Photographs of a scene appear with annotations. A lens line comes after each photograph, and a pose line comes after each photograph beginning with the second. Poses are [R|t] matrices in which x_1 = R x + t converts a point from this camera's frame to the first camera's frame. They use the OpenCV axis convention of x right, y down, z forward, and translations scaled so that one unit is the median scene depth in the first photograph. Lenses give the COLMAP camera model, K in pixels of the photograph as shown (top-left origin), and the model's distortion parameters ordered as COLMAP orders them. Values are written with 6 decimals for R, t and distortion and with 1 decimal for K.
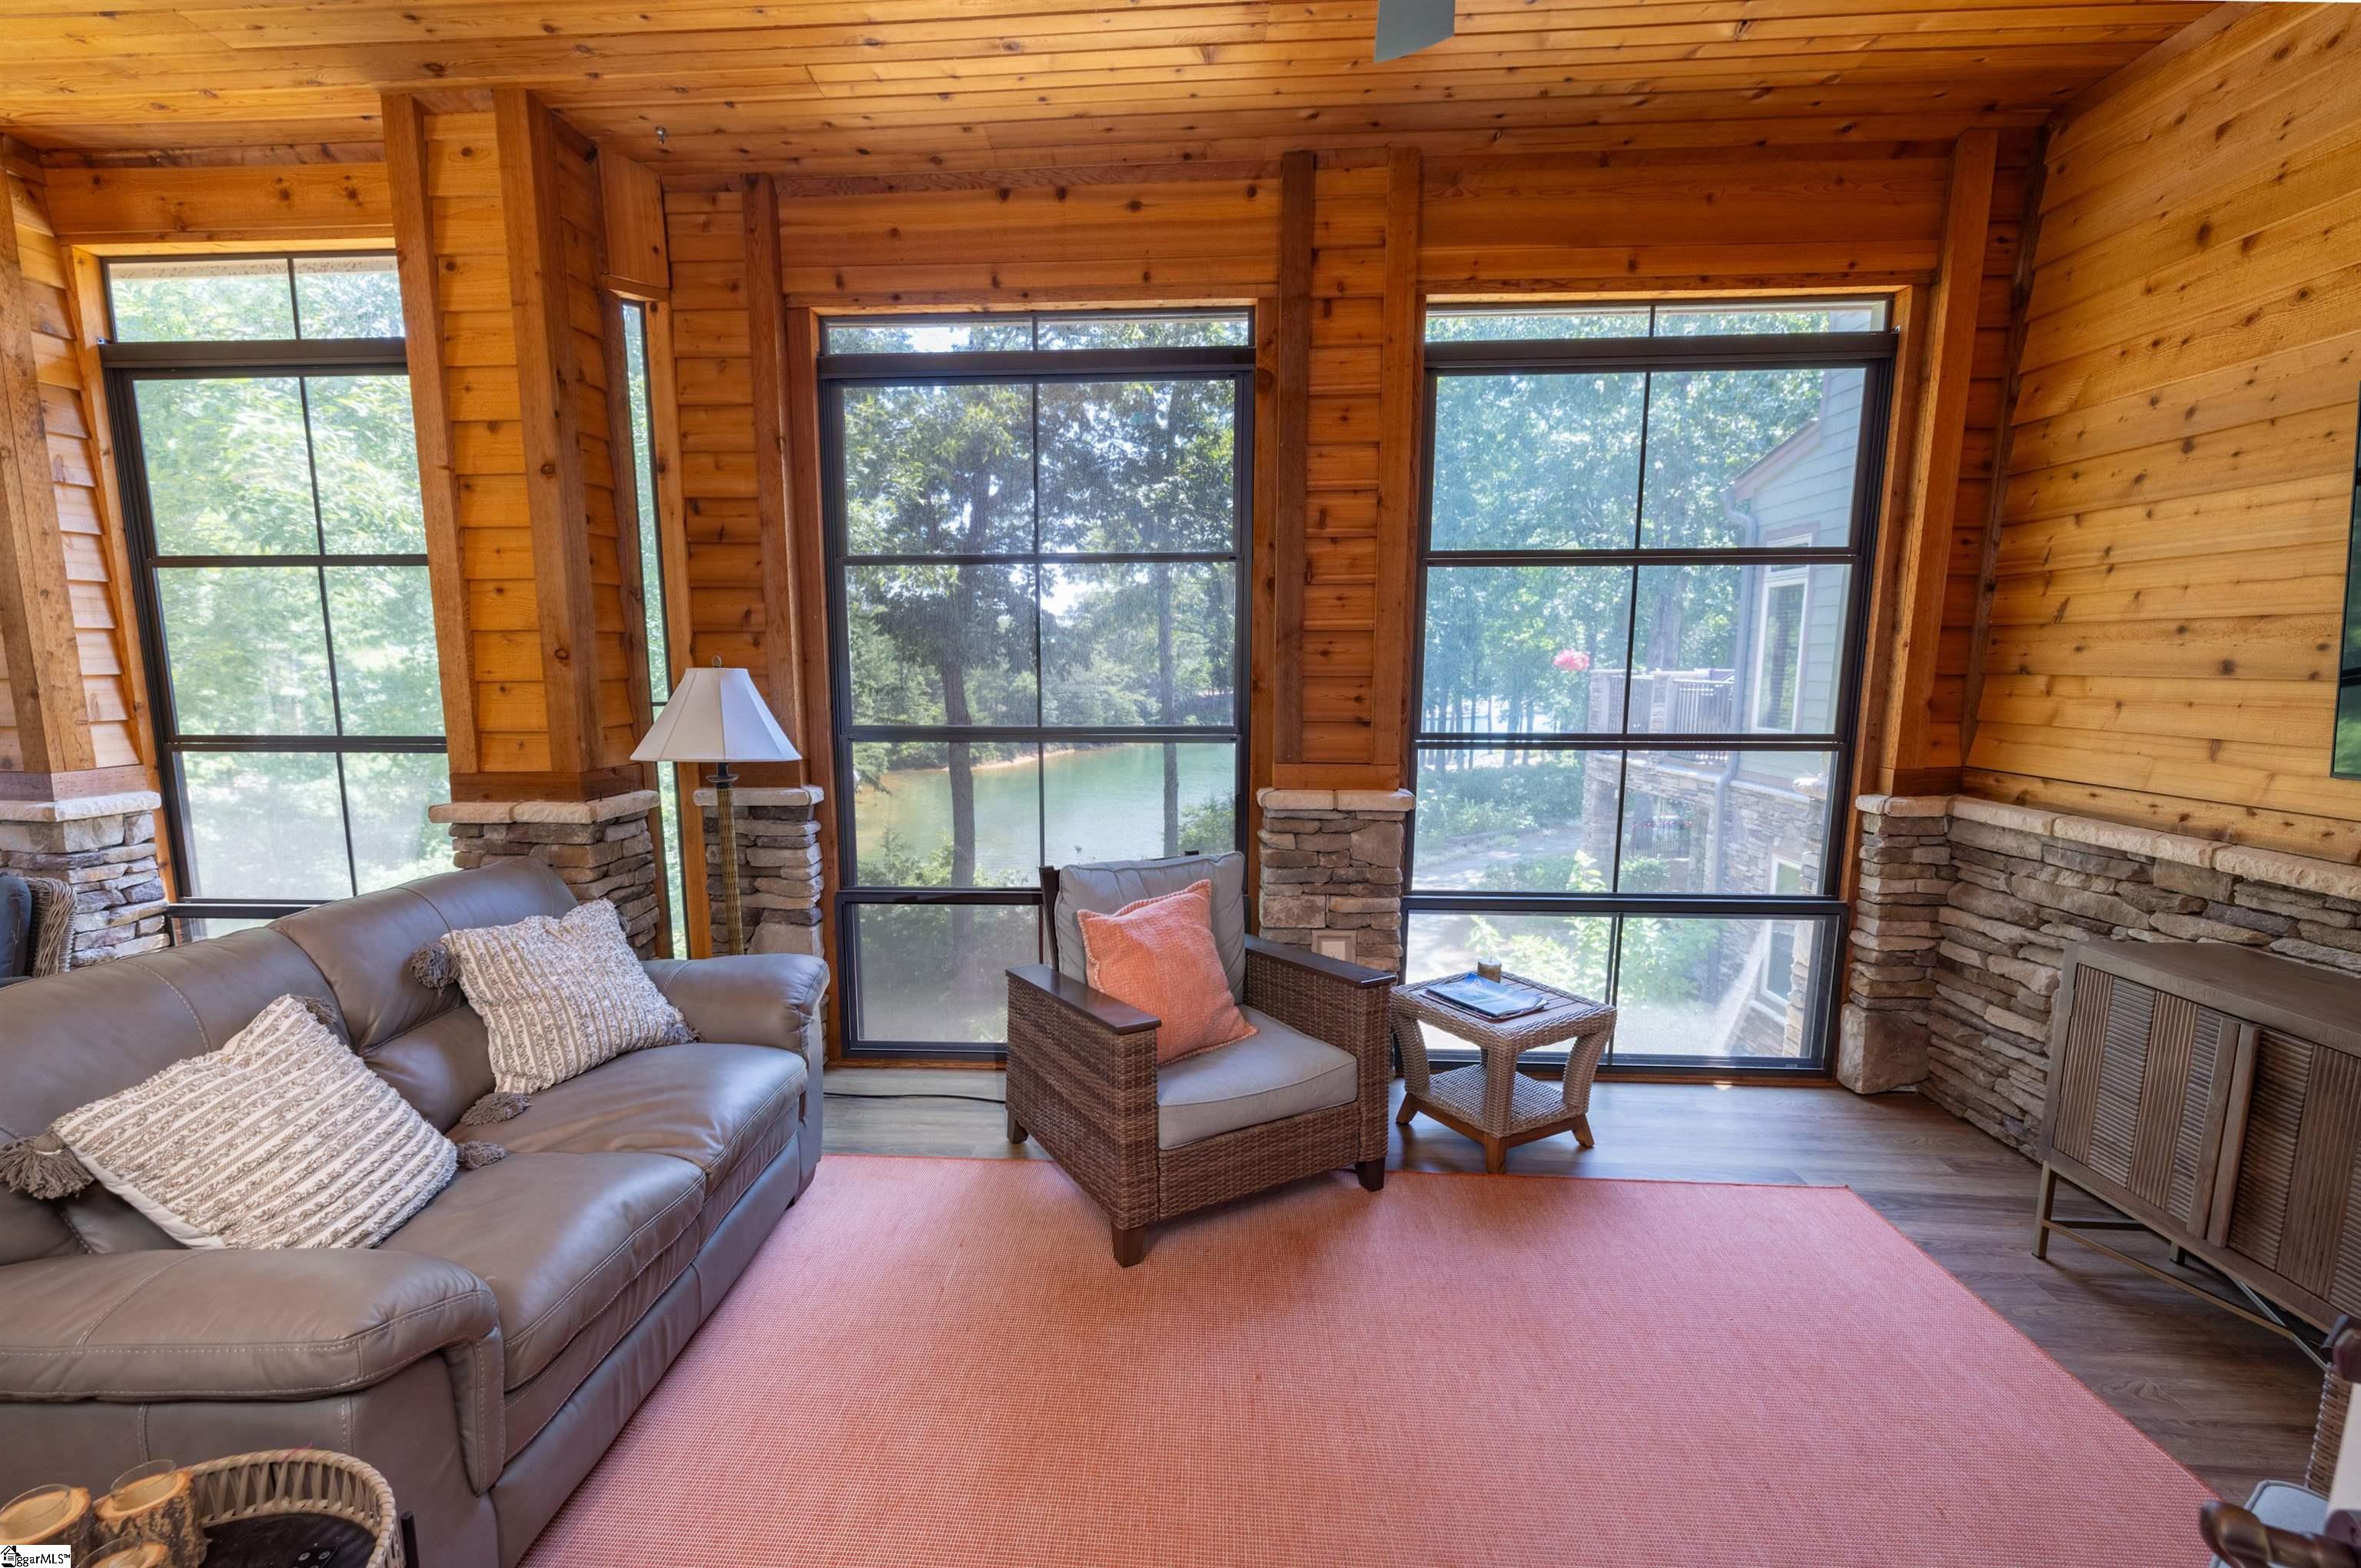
lens RADIAL K [[994.8, 0, 1165.7], [0, 994.8, 813.0], [0, 0, 1]] dist [0.000994, -0.000258]
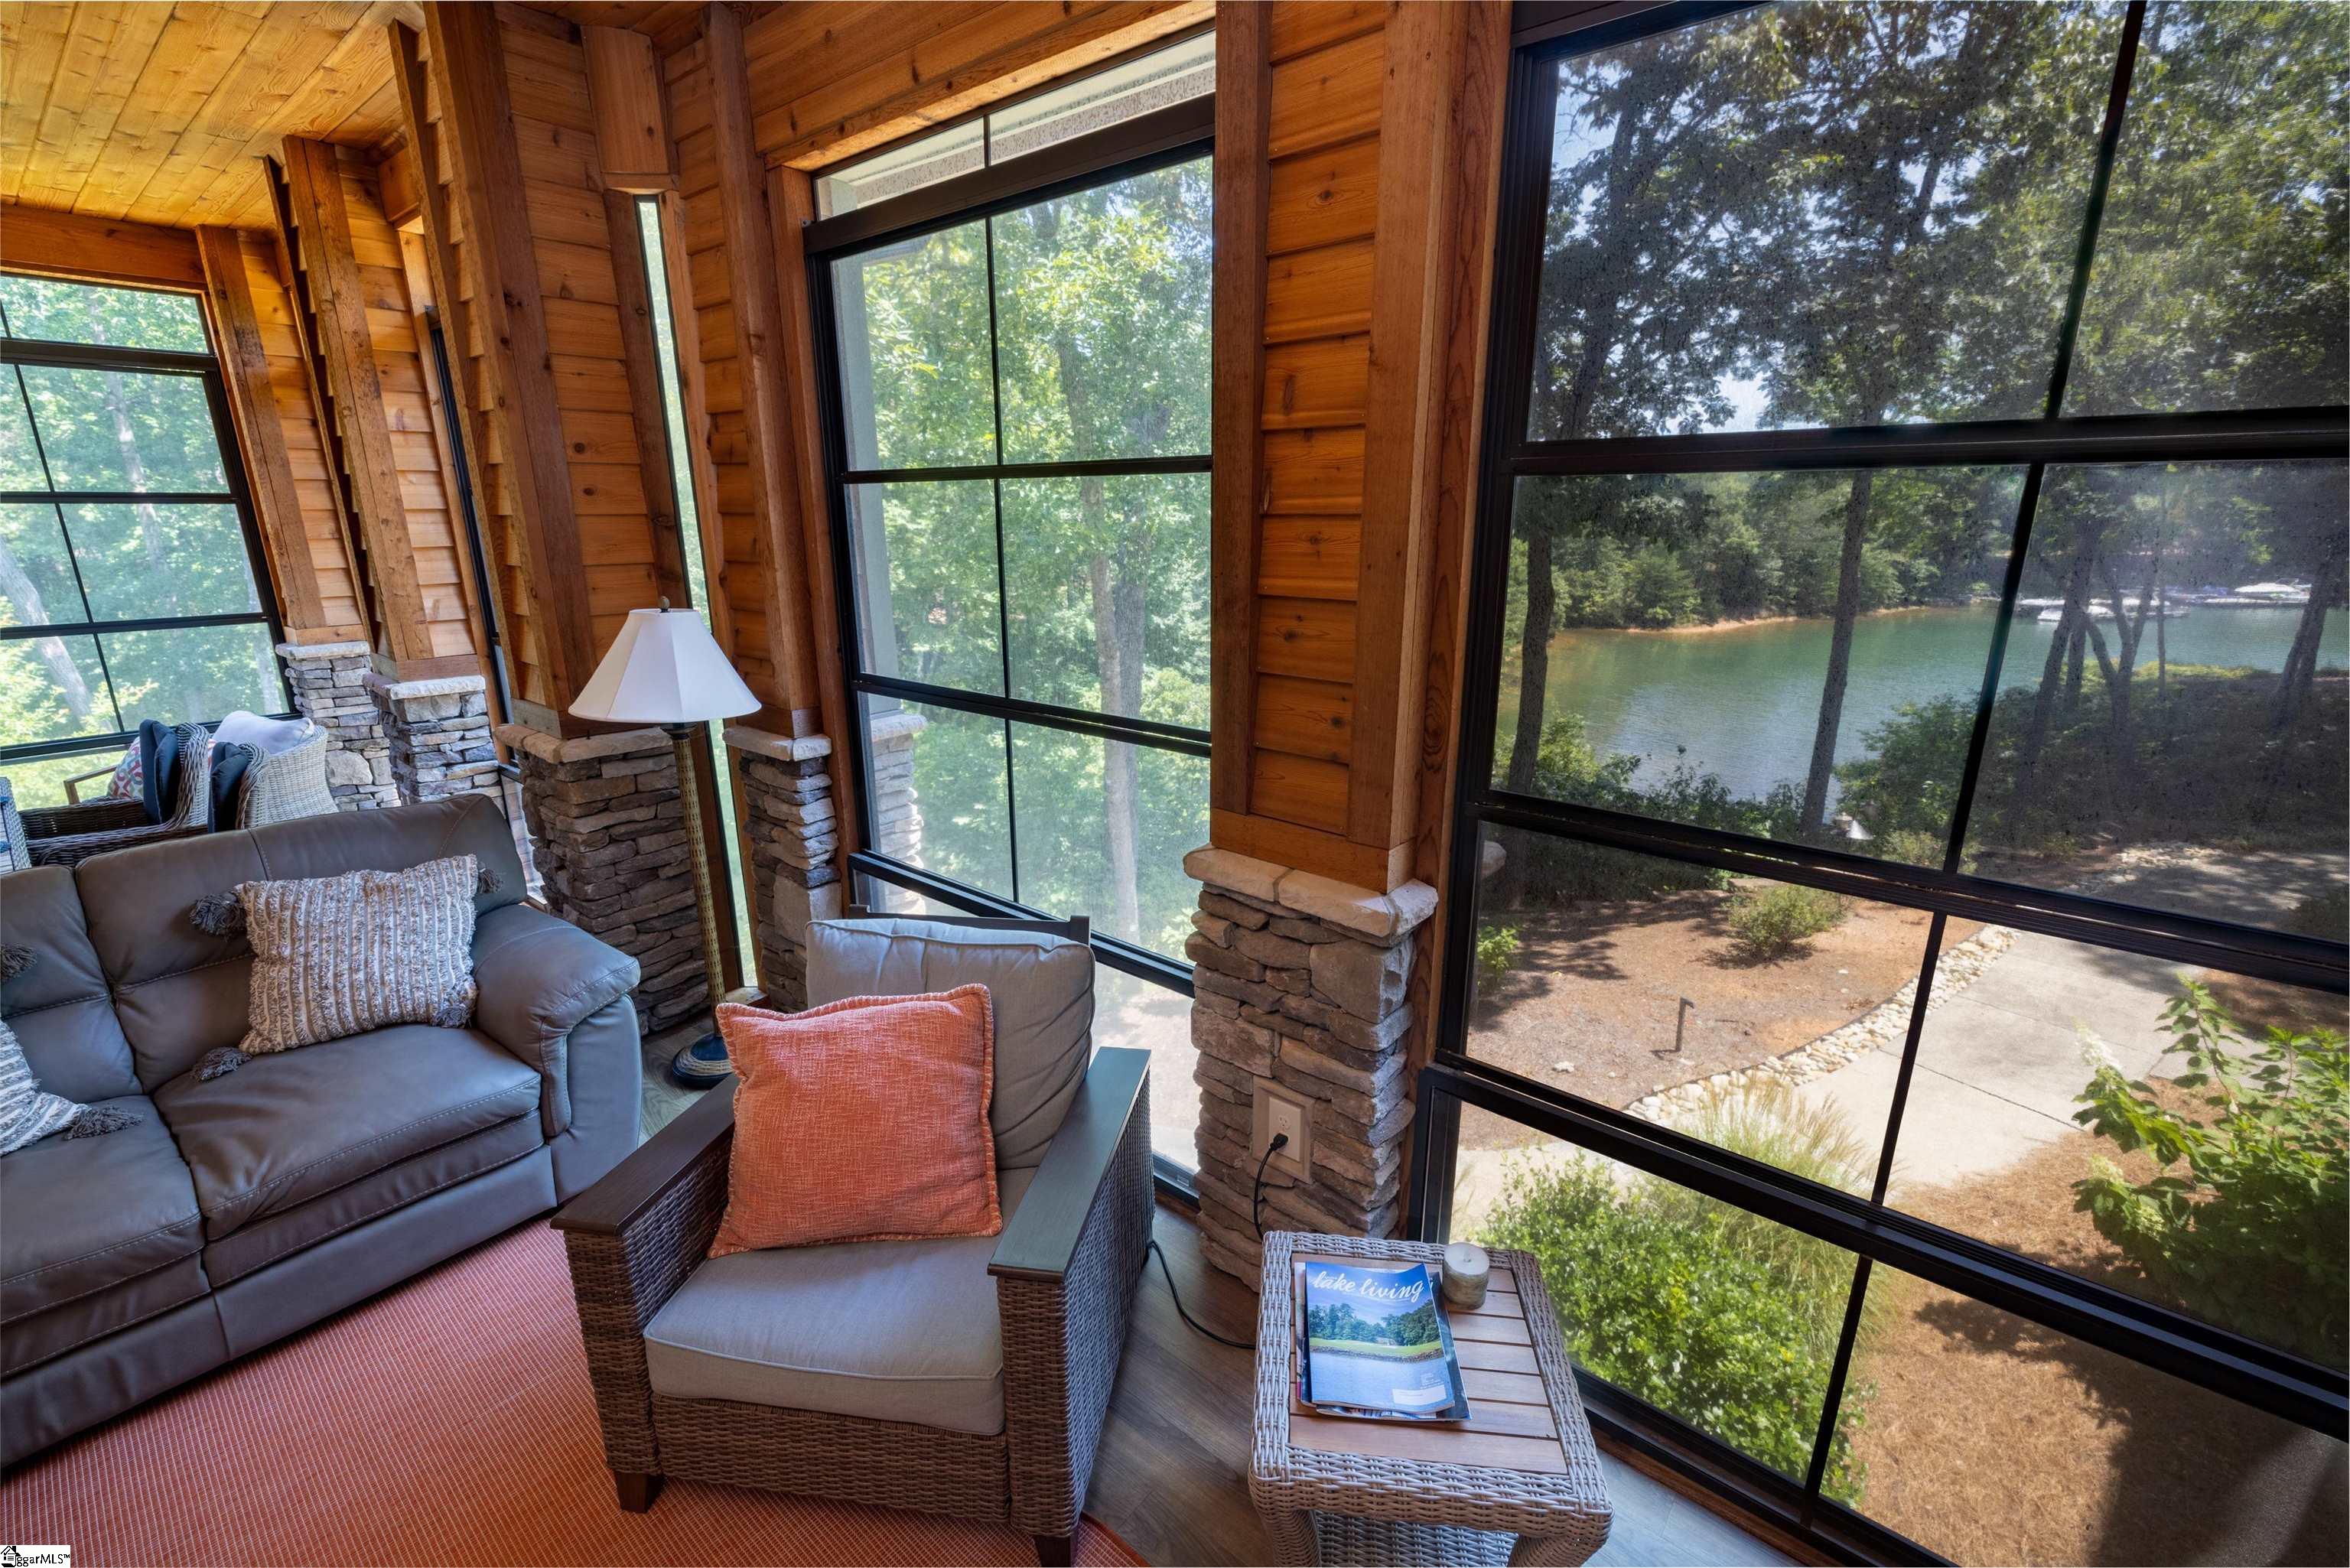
lens RADIAL K [[990.1, 0, 1182.9], [0, 990.1, 783.0], [0, 0, 1]] dist [0.000994, -0.000258]
pose [[0.809215, 0.157850, -0.565911, 0.457160], [-0.092457, 0.985443, 0.142664, -0.156106], [0.580193, -0.063124, 0.812029, 0.505775]]
